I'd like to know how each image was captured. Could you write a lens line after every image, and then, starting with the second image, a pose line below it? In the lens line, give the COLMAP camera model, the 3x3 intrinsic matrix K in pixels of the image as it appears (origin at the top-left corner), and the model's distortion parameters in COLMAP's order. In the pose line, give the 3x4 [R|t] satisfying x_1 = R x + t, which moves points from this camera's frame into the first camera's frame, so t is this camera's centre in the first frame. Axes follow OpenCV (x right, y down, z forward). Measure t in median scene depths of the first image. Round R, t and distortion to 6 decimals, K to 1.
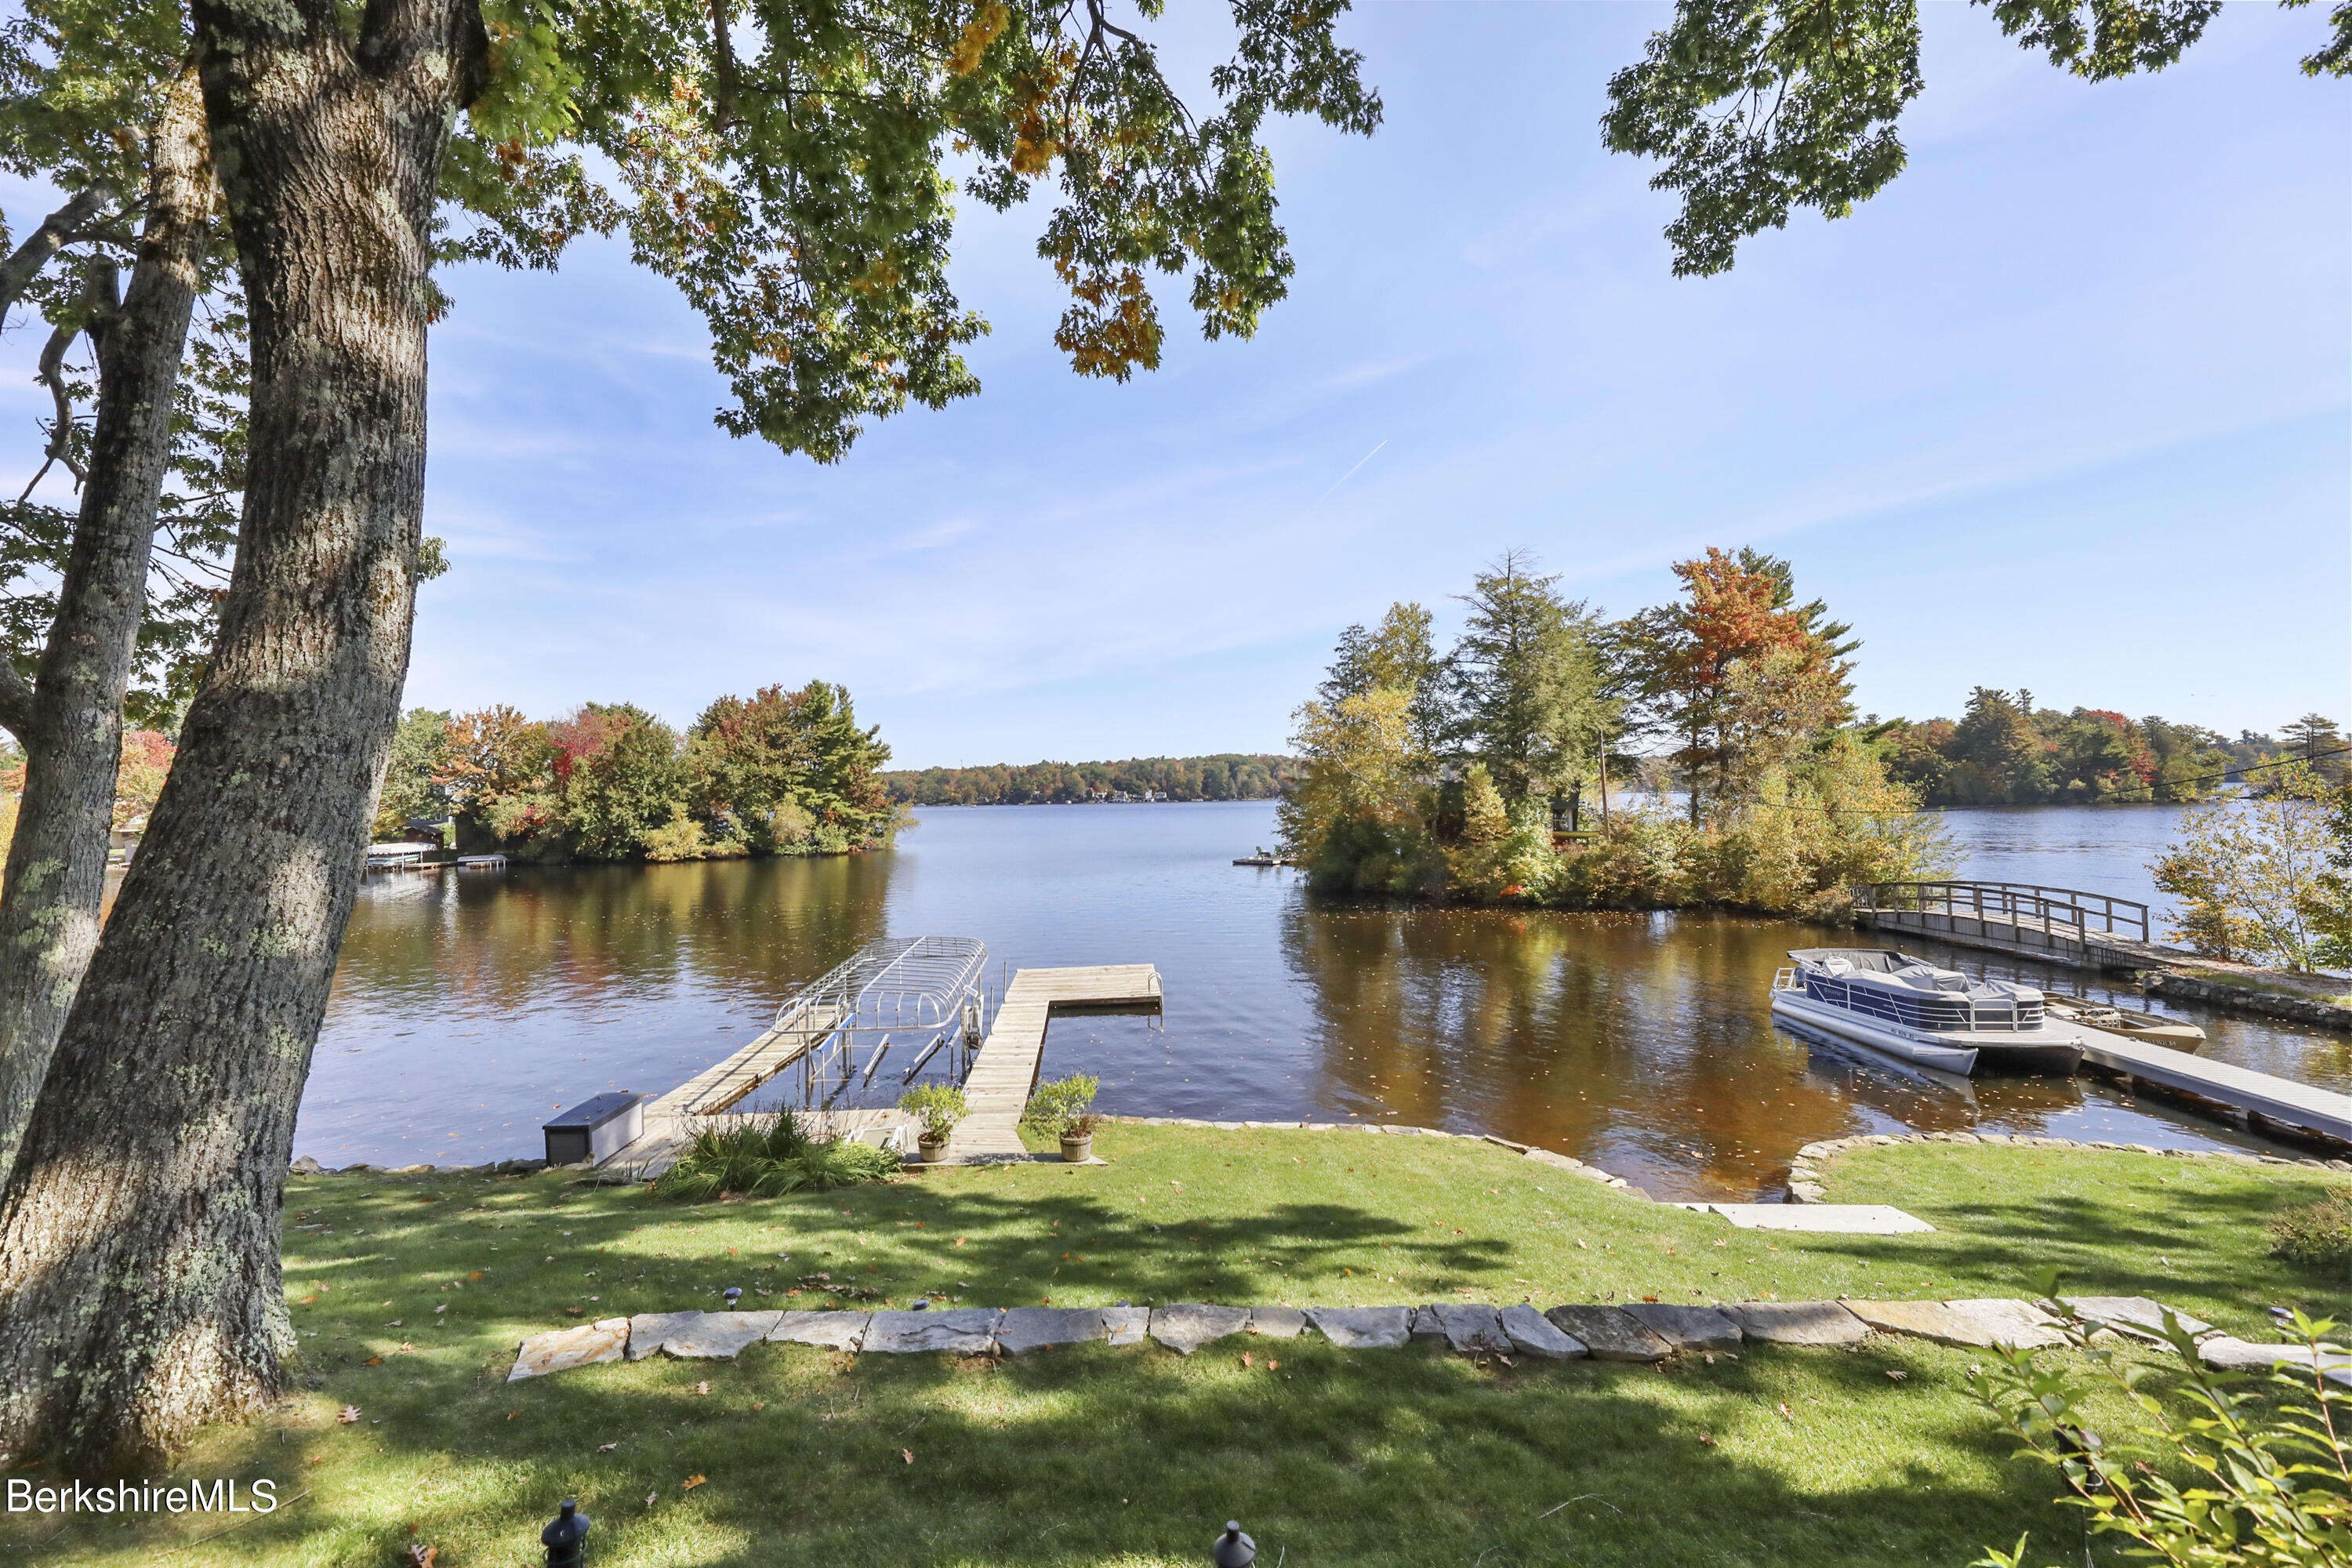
lens RADIAL K [[937.3, 0, 1159.6], [0, 937.3, 792.9], [0, 0, 1]] dist [-0.001414, -0.003854]
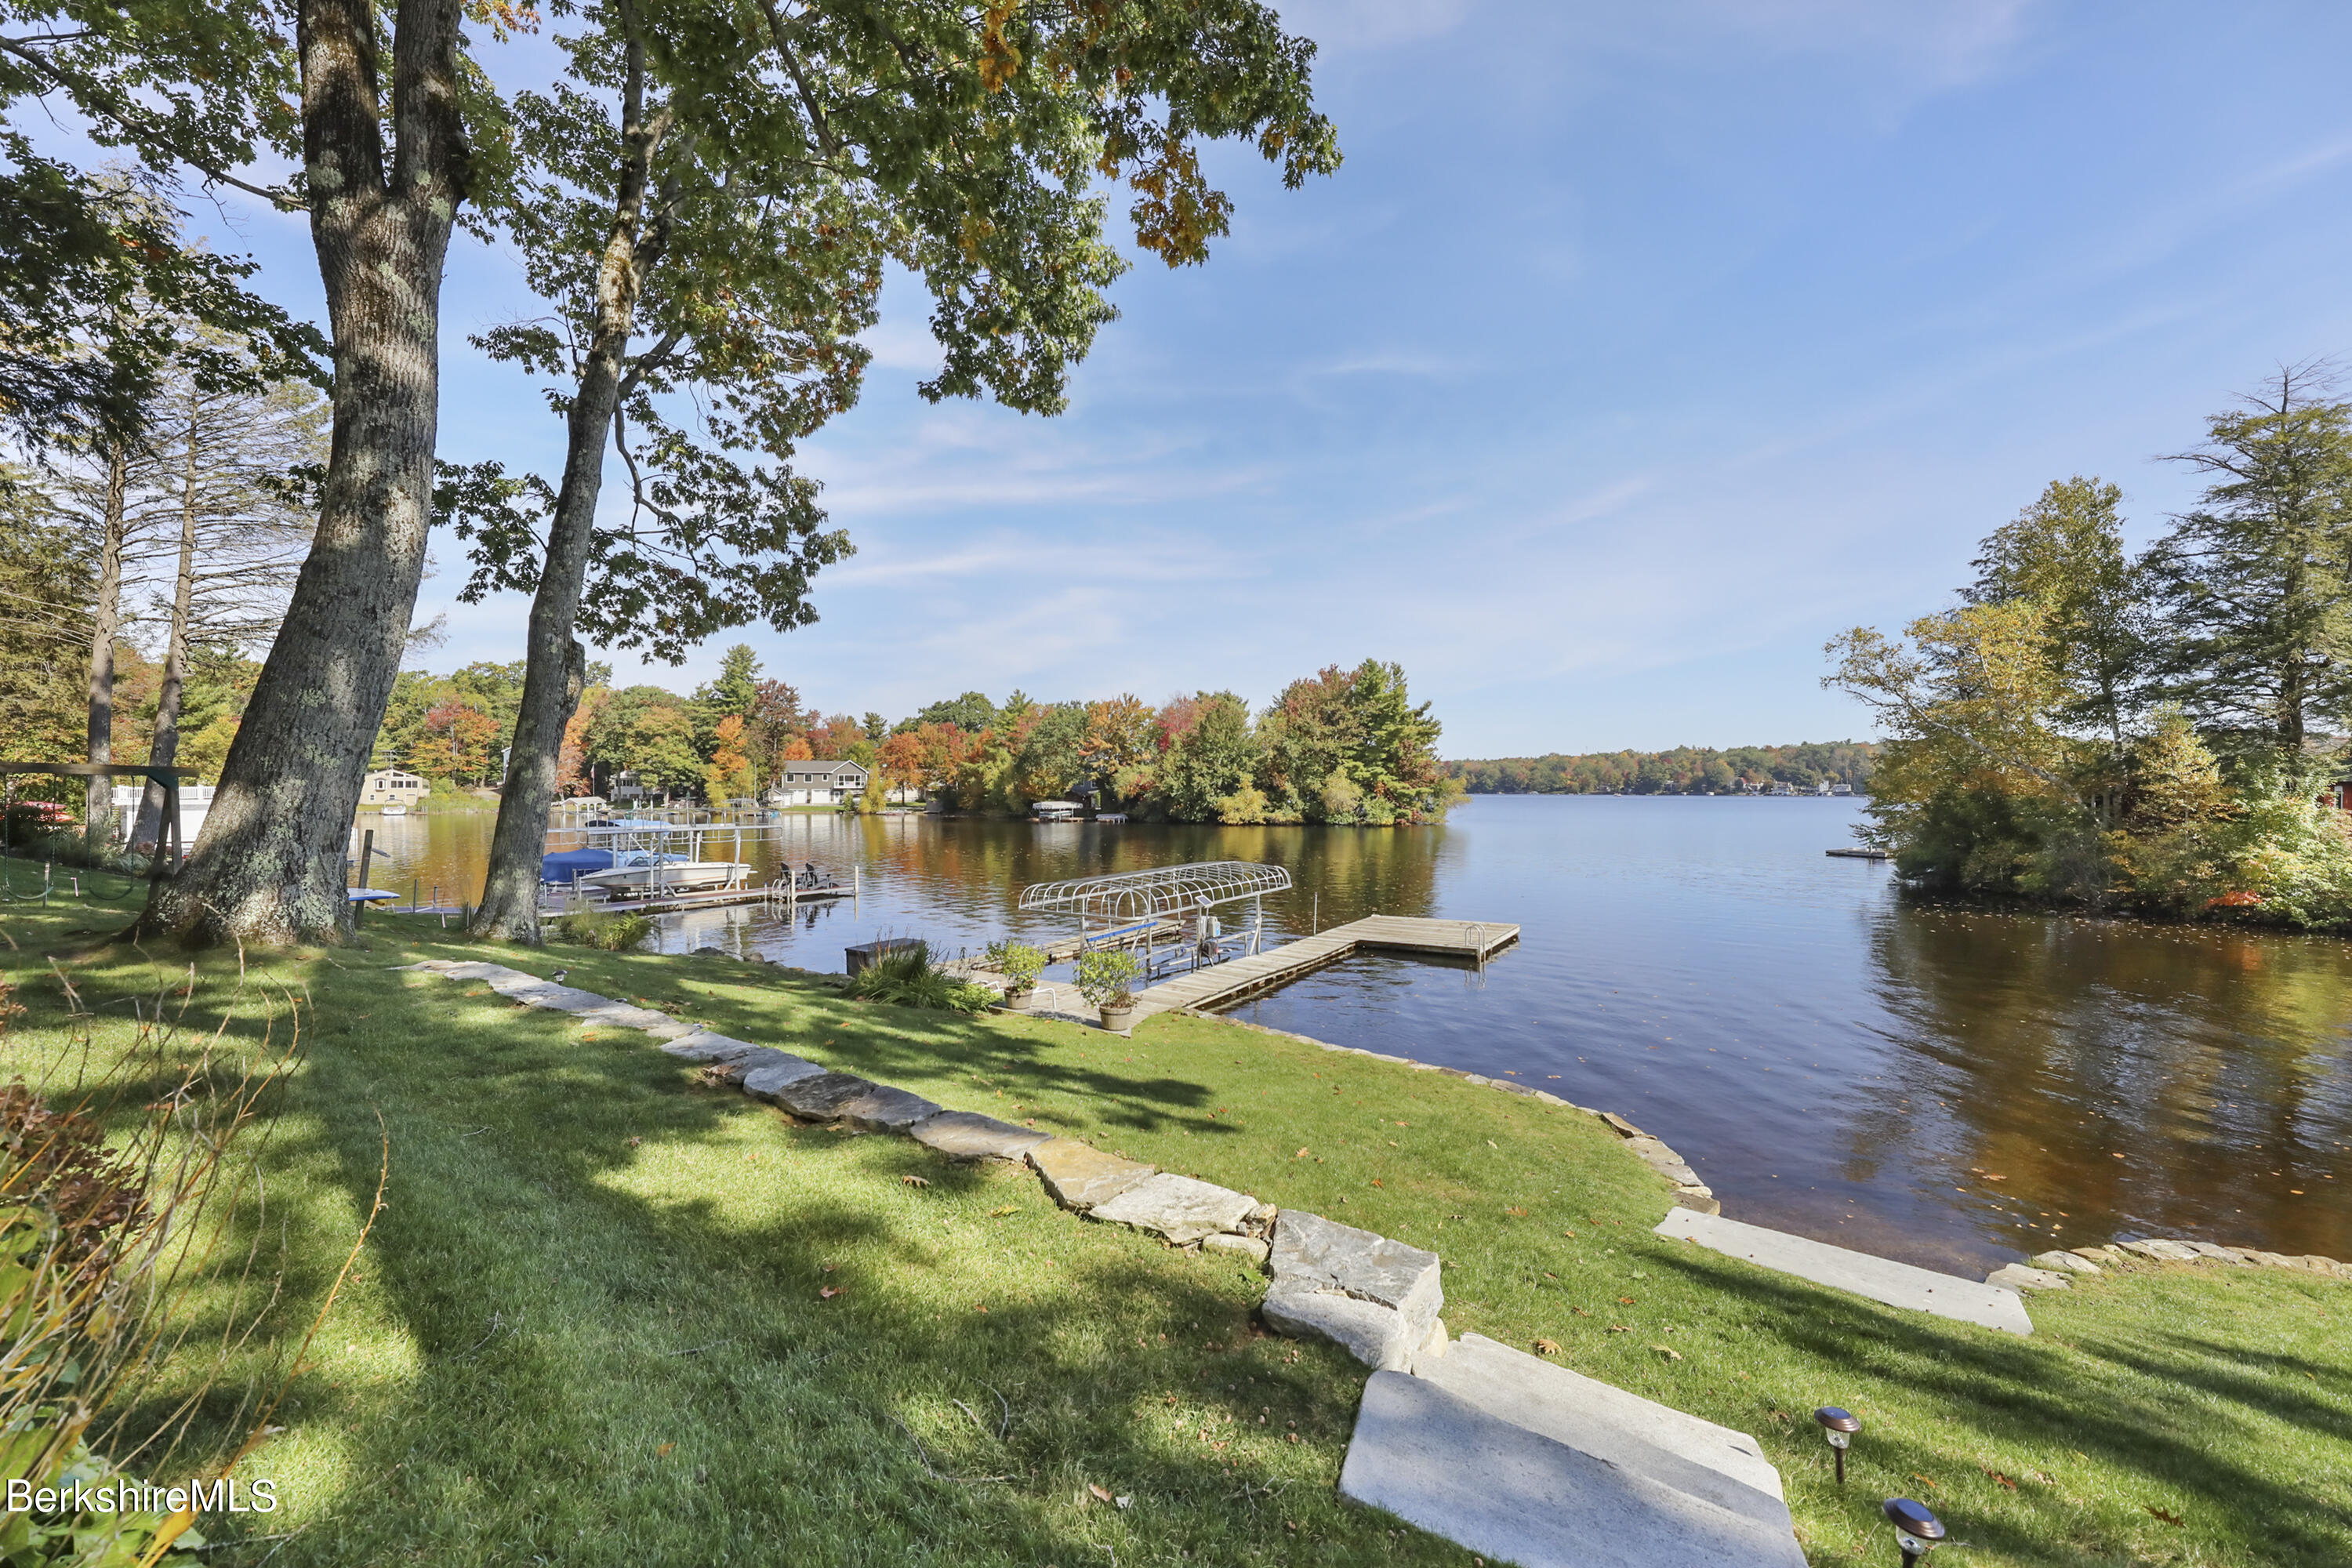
lens RADIAL K [[937.3, 0, 1159.6], [0, 937.3, 792.9], [0, 0, 1]] dist [-0.001414, -0.003854]
pose [[0.806289, 0.023933, -0.591037, 0.072261], [-0.015763, 0.999696, 0.018977, 0.014091], [0.591311, -0.005985, 0.806421, 0.025393]]
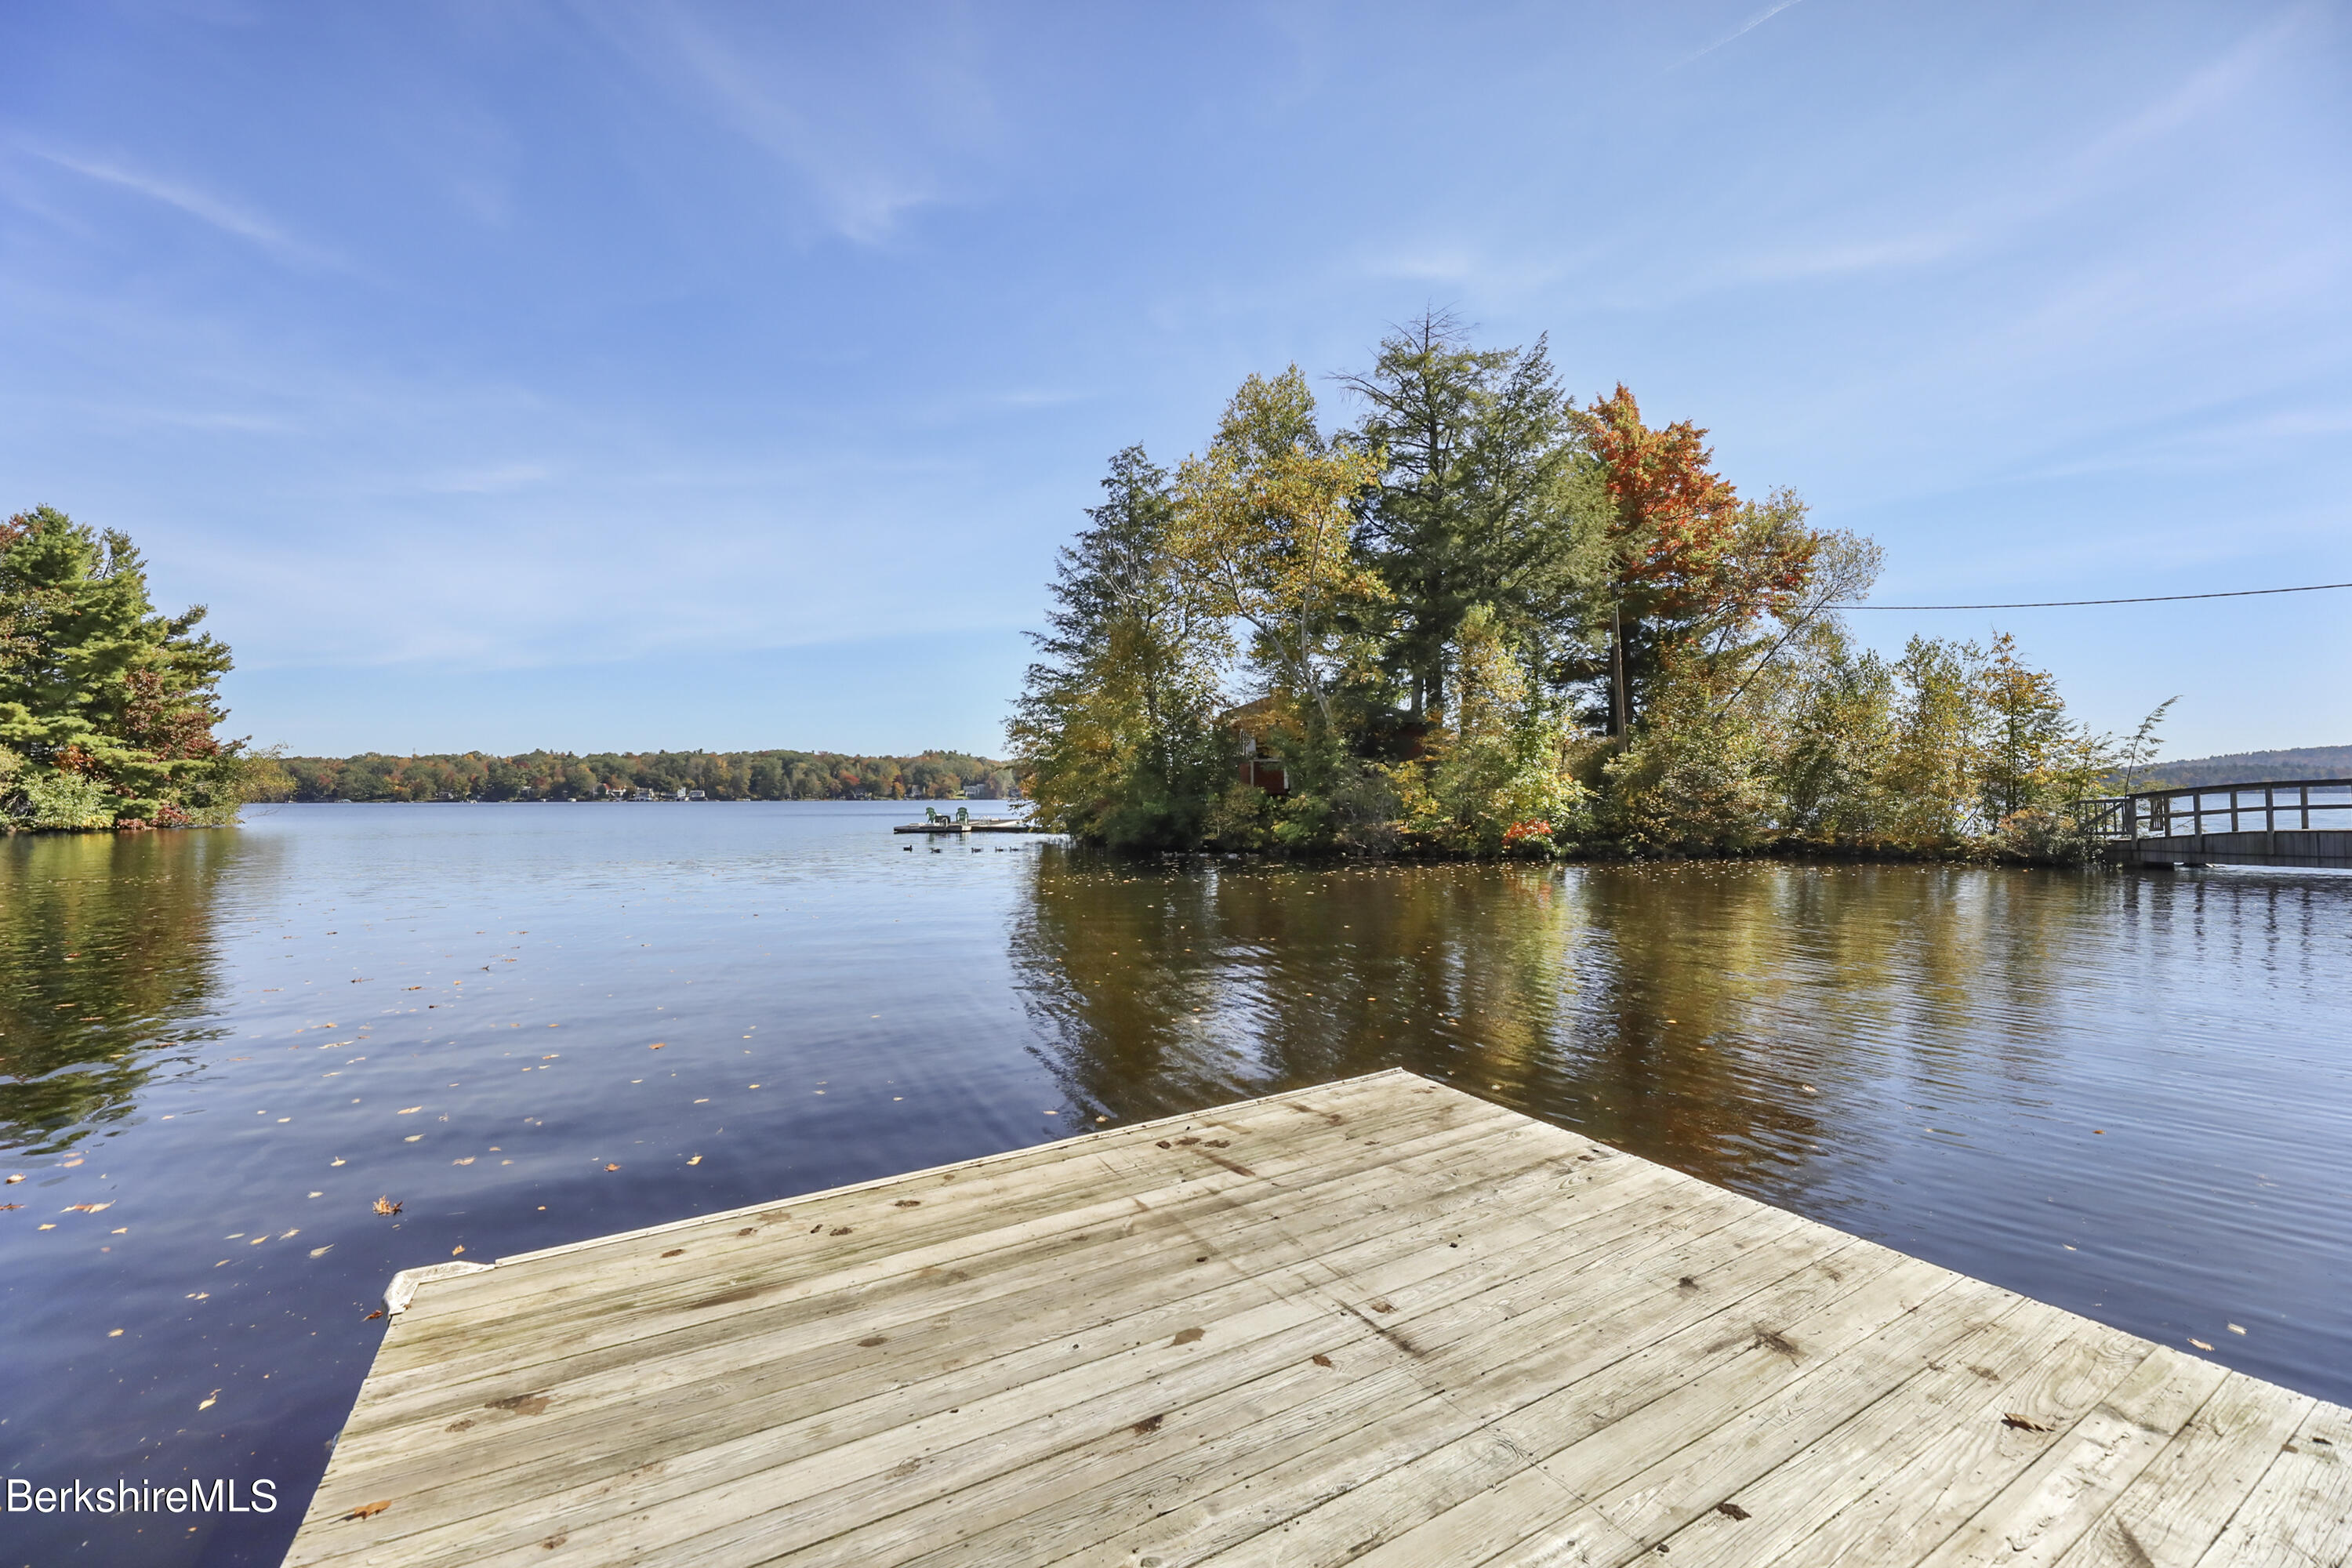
lens RADIAL K [[955.0, 0, 1176.0], [0, 955.0, 784.0], [0, 0, 1]] dist [-0.005648, -0.000502]
pose [[0.892182, 0.021451, 0.451167, -0.037061], [-0.015218, 0.999732, -0.017438, 0.041317], [-0.451420, 0.008692, 0.892269, 0.261458]]
